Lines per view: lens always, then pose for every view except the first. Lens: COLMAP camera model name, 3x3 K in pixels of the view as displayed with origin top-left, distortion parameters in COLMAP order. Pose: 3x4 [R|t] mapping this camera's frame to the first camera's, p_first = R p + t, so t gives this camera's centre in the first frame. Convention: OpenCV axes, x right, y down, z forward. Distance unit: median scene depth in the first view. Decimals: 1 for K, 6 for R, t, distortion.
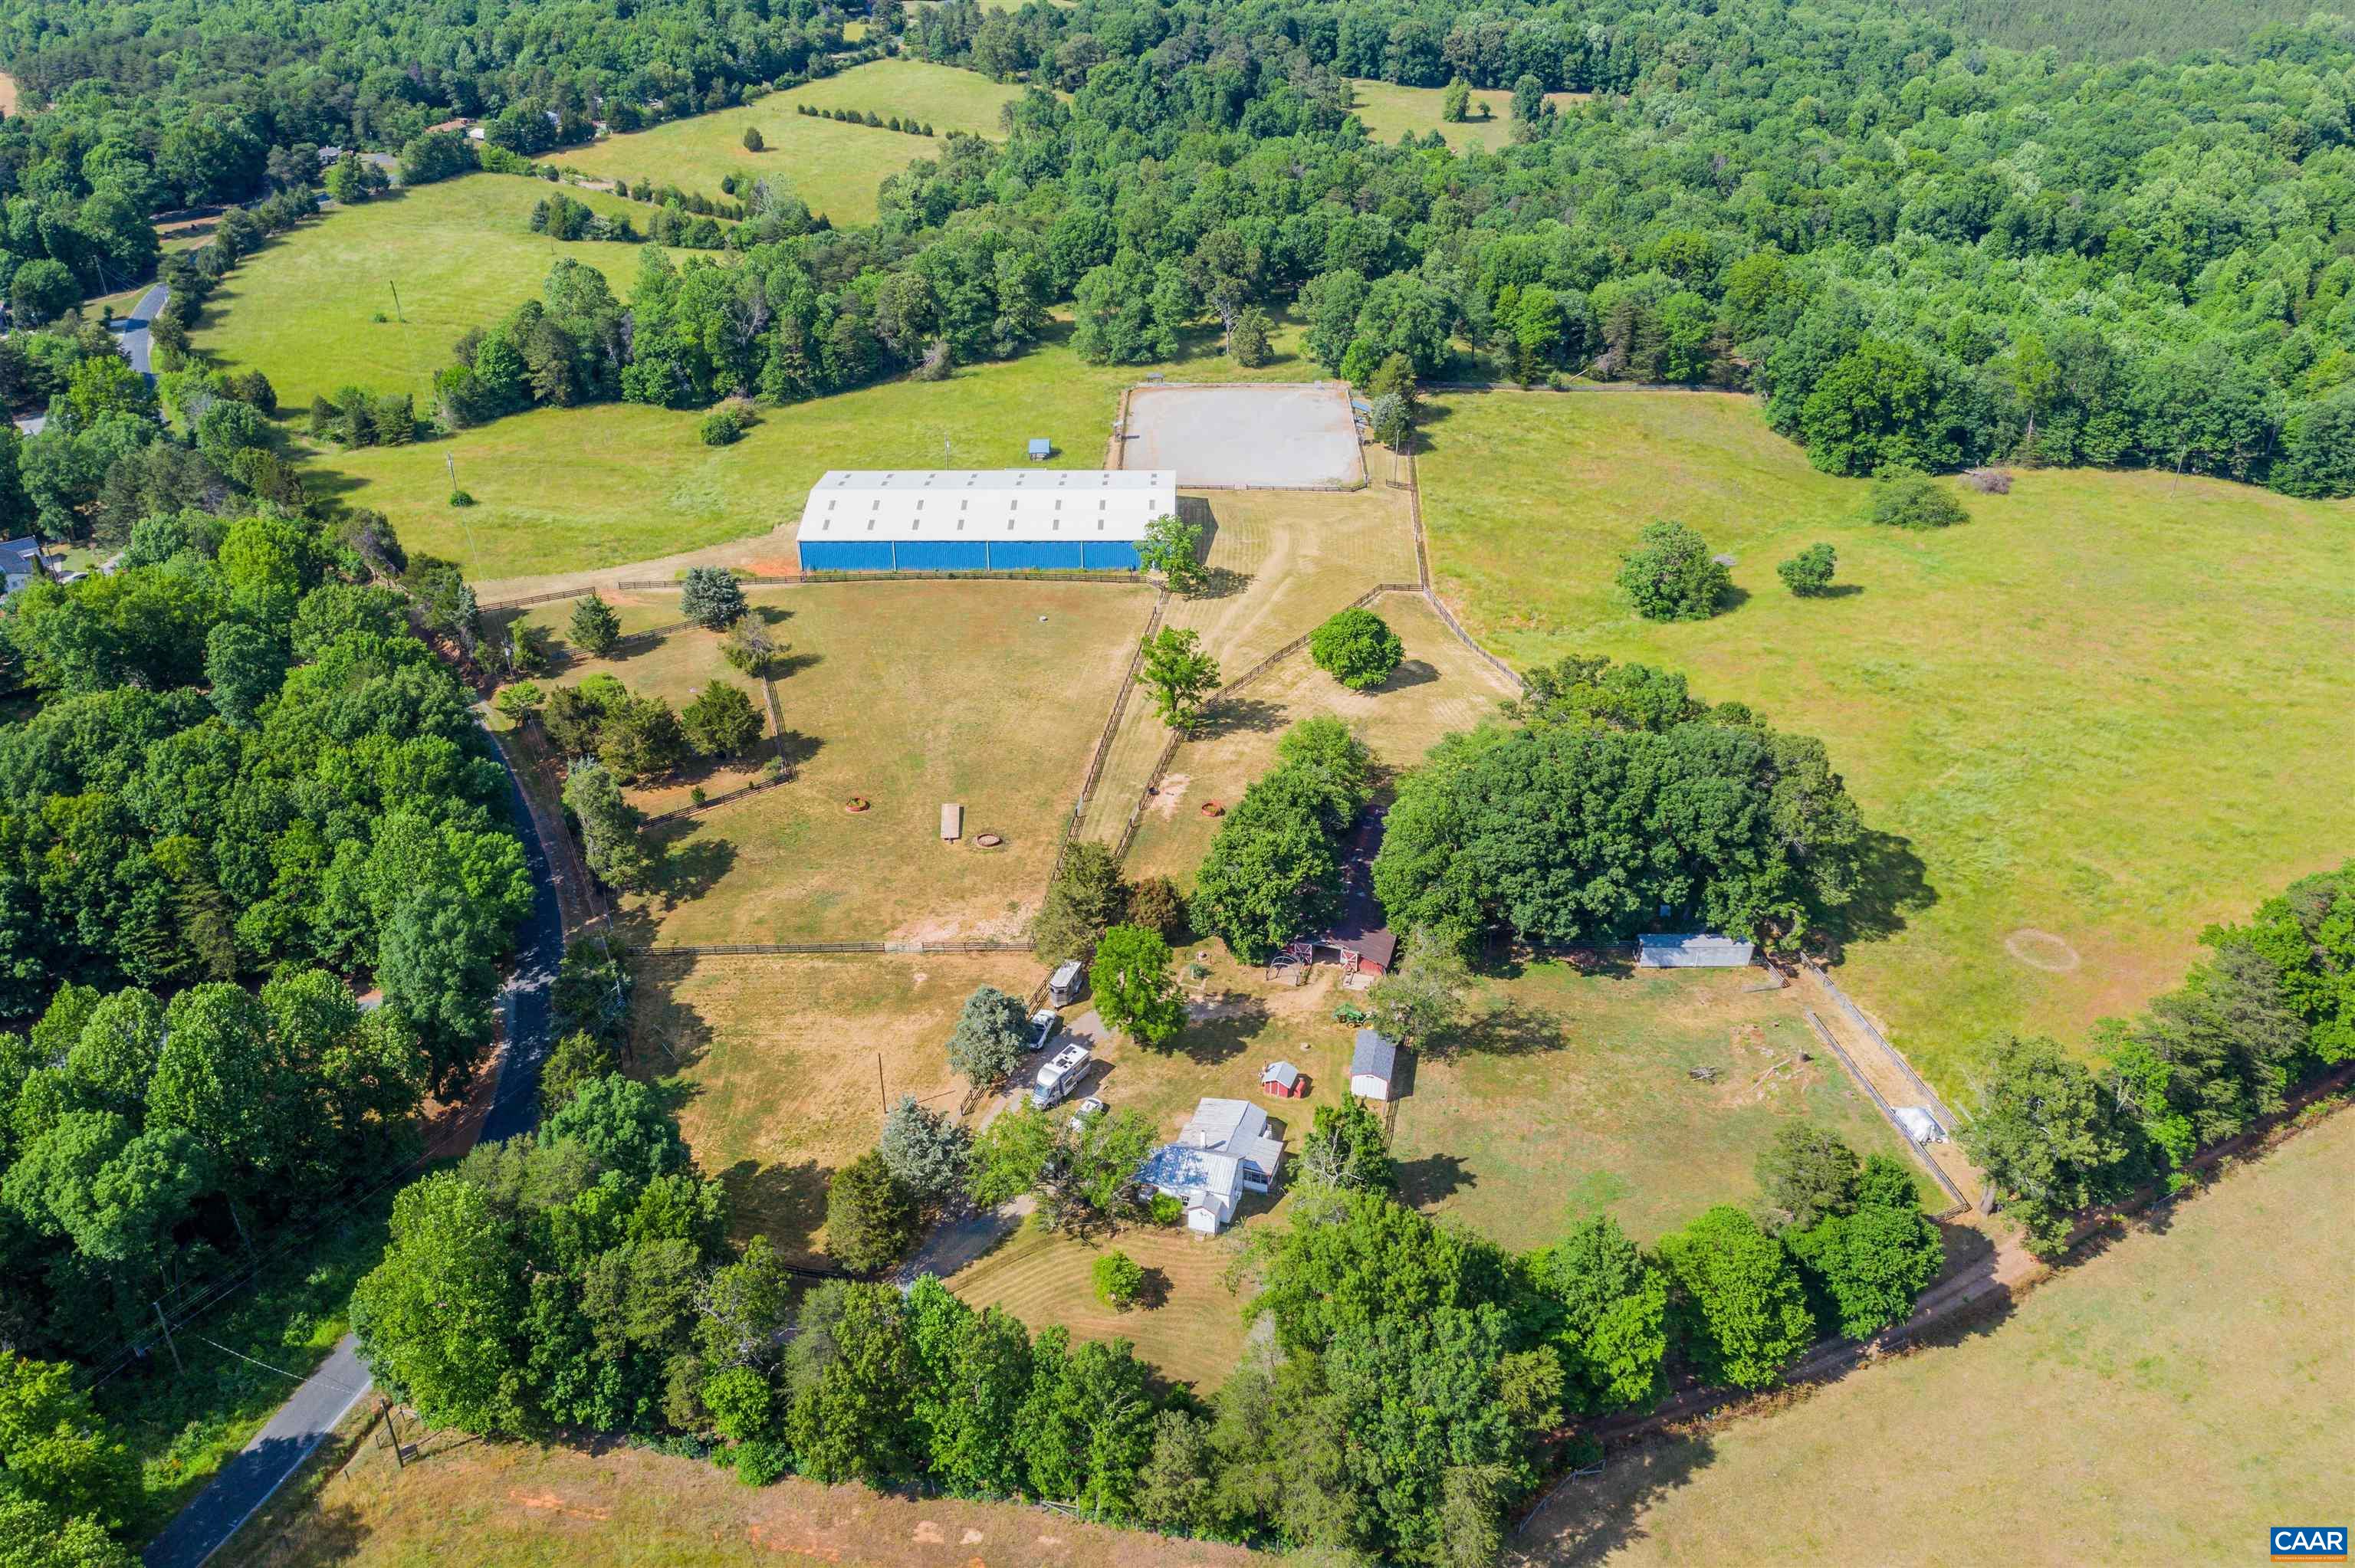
lens RADIAL K [[1877.0, 0, 1179.9], [0, 1877.0, 788.2], [0, 0, 1]] dist [0.002352, 0.013063]
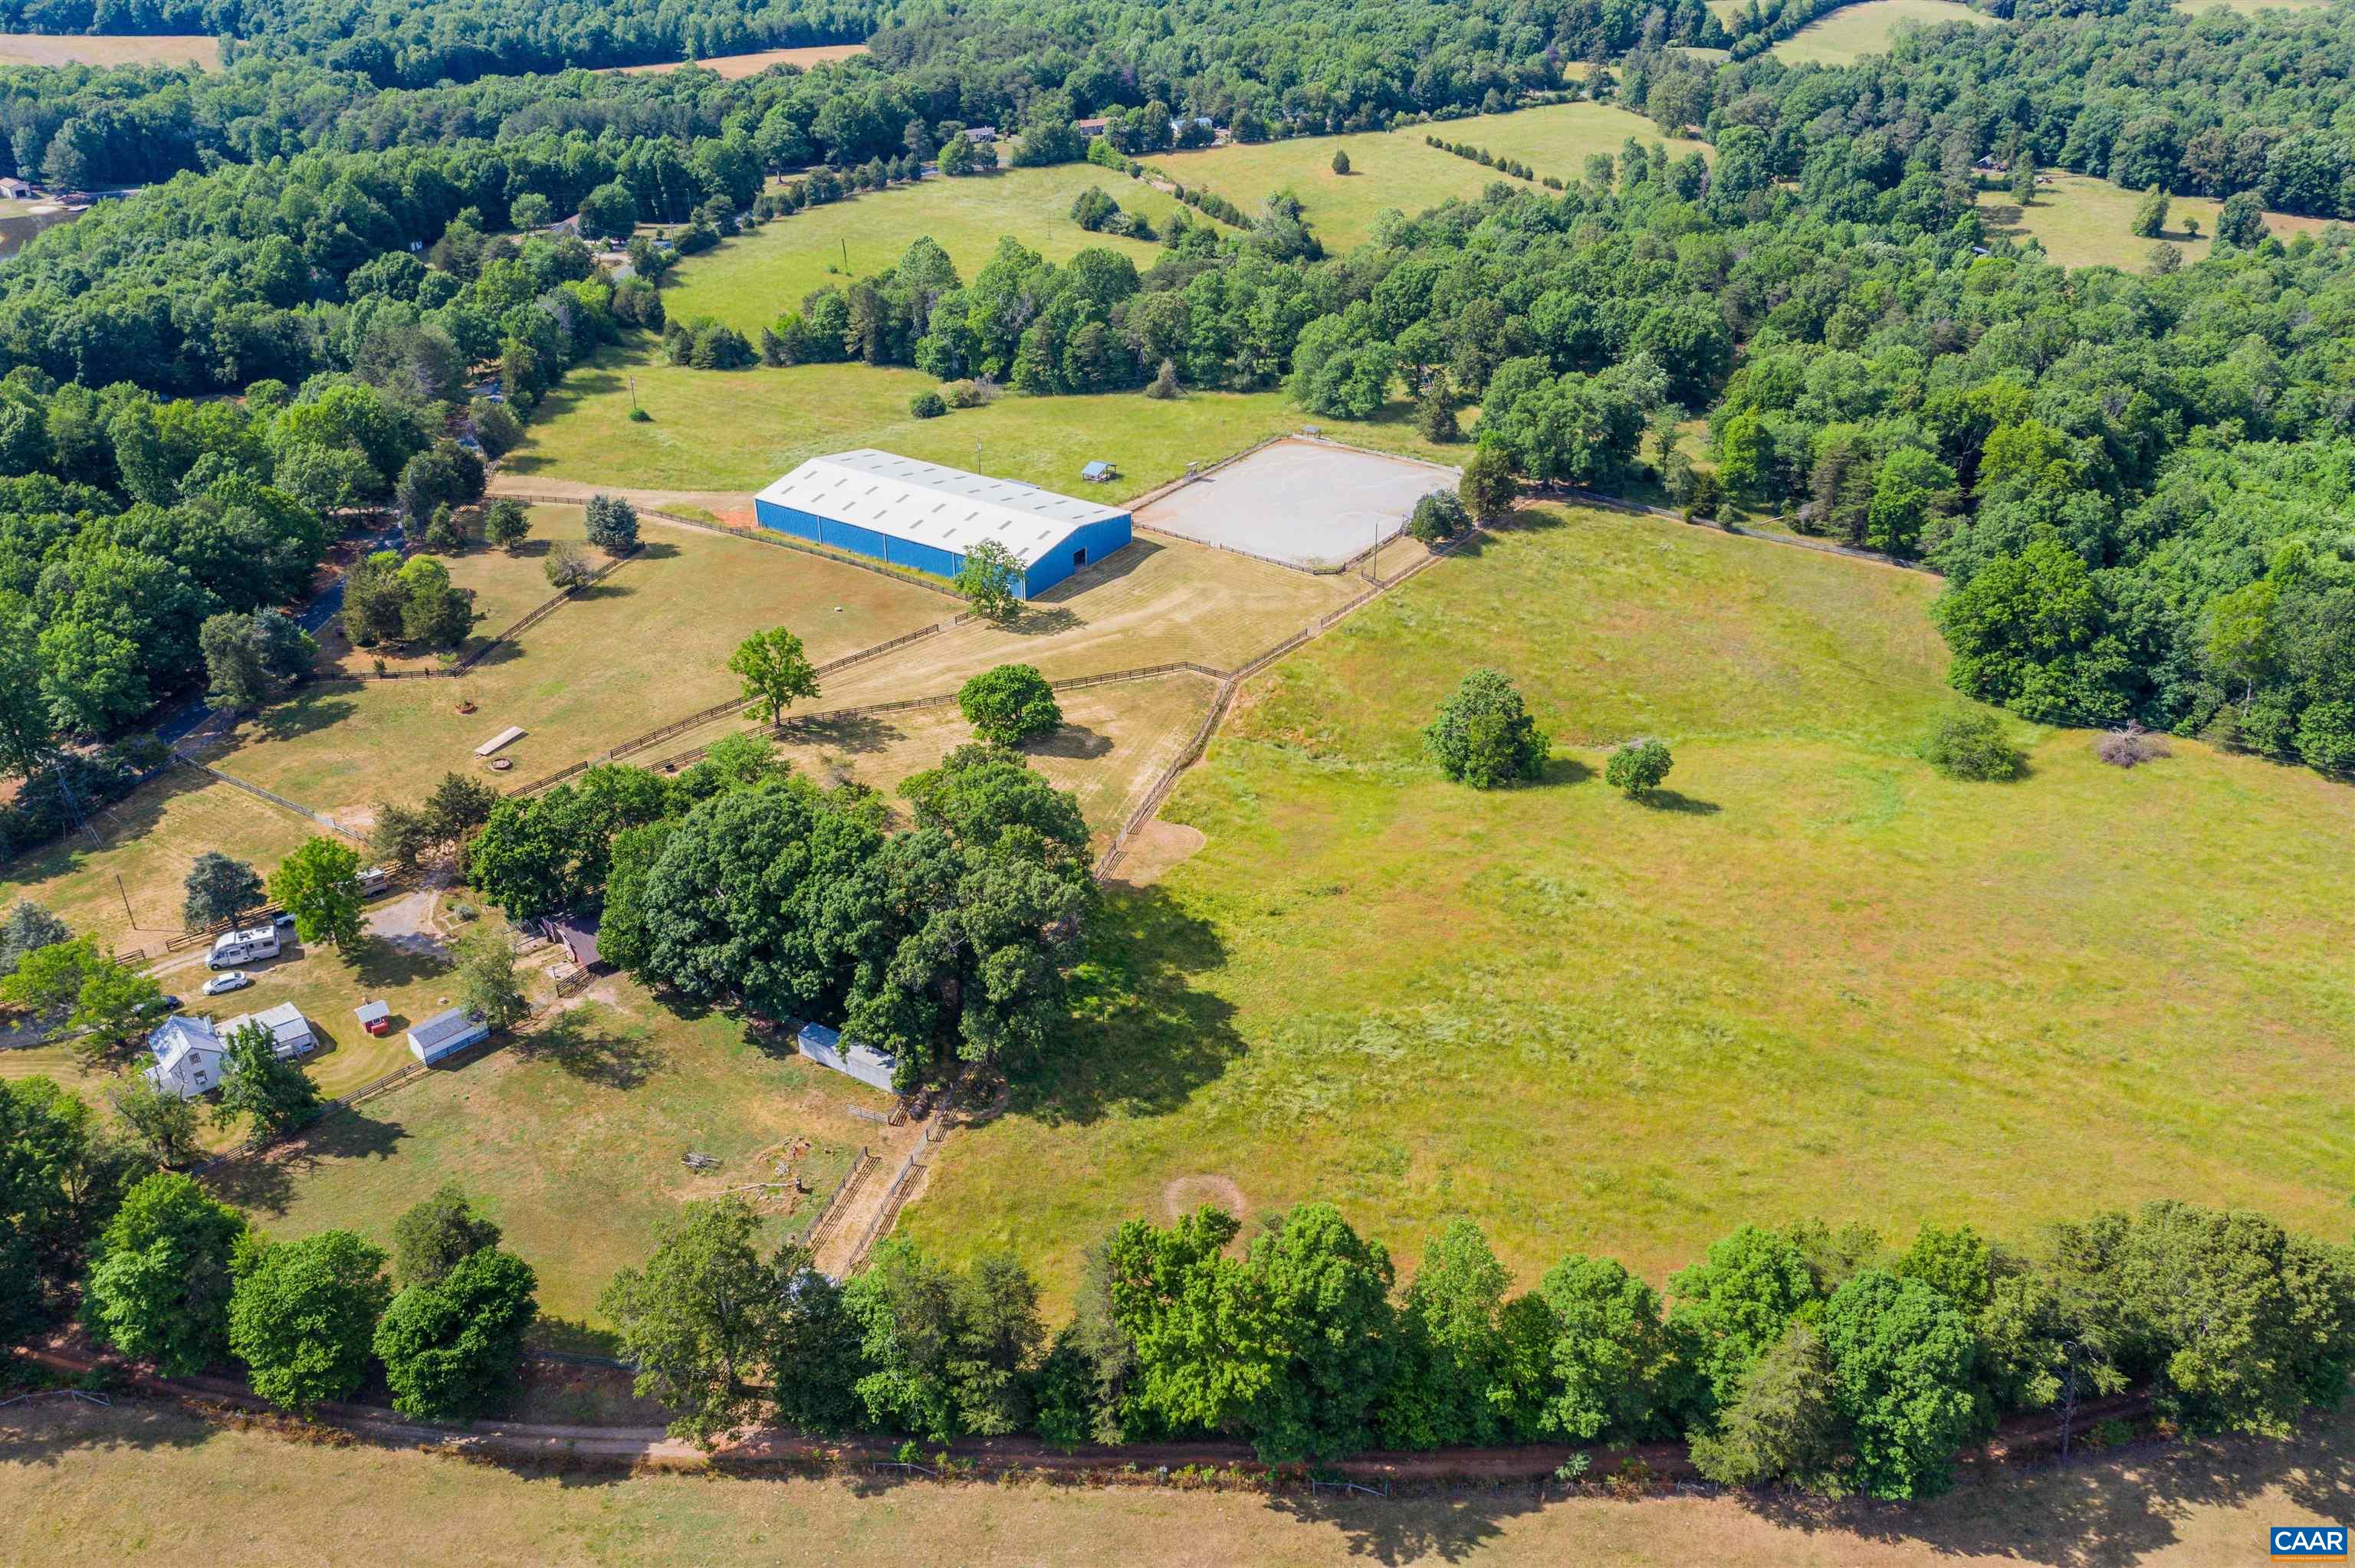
lens RADIAL K [[1877.0, 0, 1176.0], [0, 1877.0, 783.0], [0, 0, 1]] dist [0.002352, 0.013063]
pose [[0.834841, 0.269824, -0.479828, 0.482018], [-0.277893, 0.958991, 0.055774, -0.084438], [0.475200, 0.086778, 0.875588, 0.136738]]
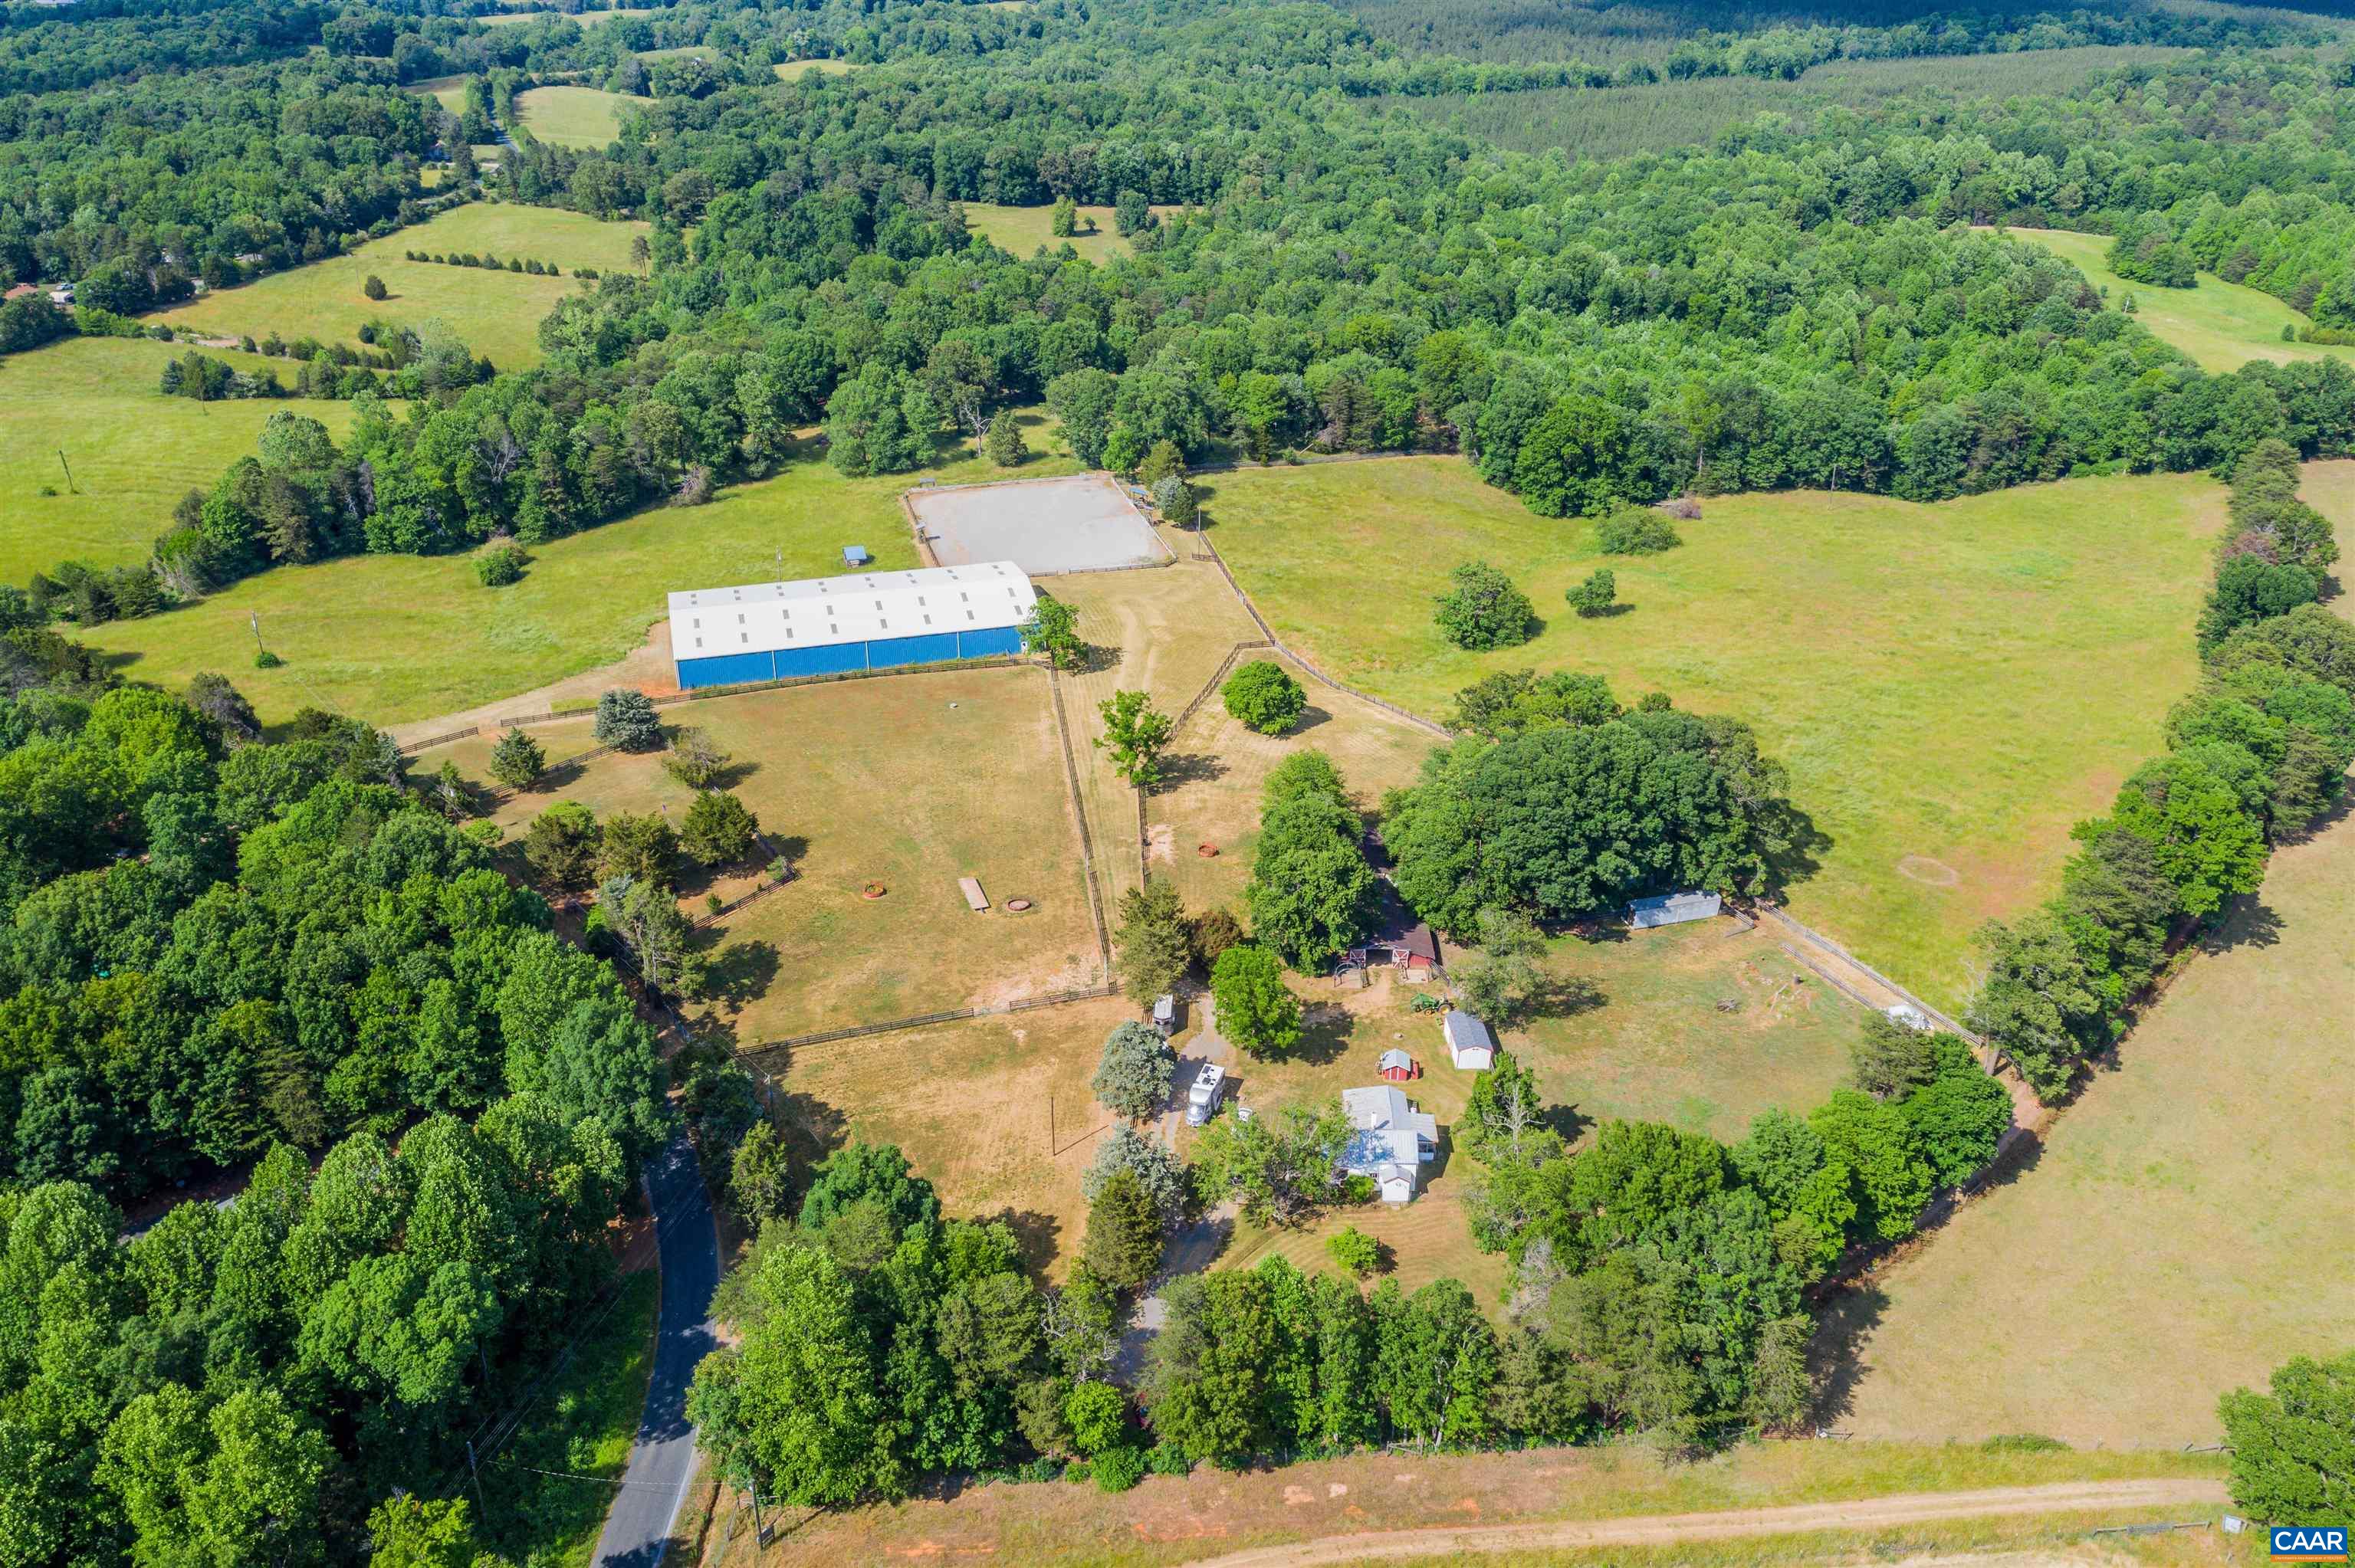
lens RADIAL K [[1877.0, 0, 1180.8], [0, 1877.0, 791.2], [0, 0, 1]] dist [0.002352, 0.013063]
pose [[0.961615, -0.121560, 0.246006, -0.165881], [0.136189, 0.989737, -0.043287, 0.014163], [-0.238219, 0.075129, 0.968301, -0.021961]]
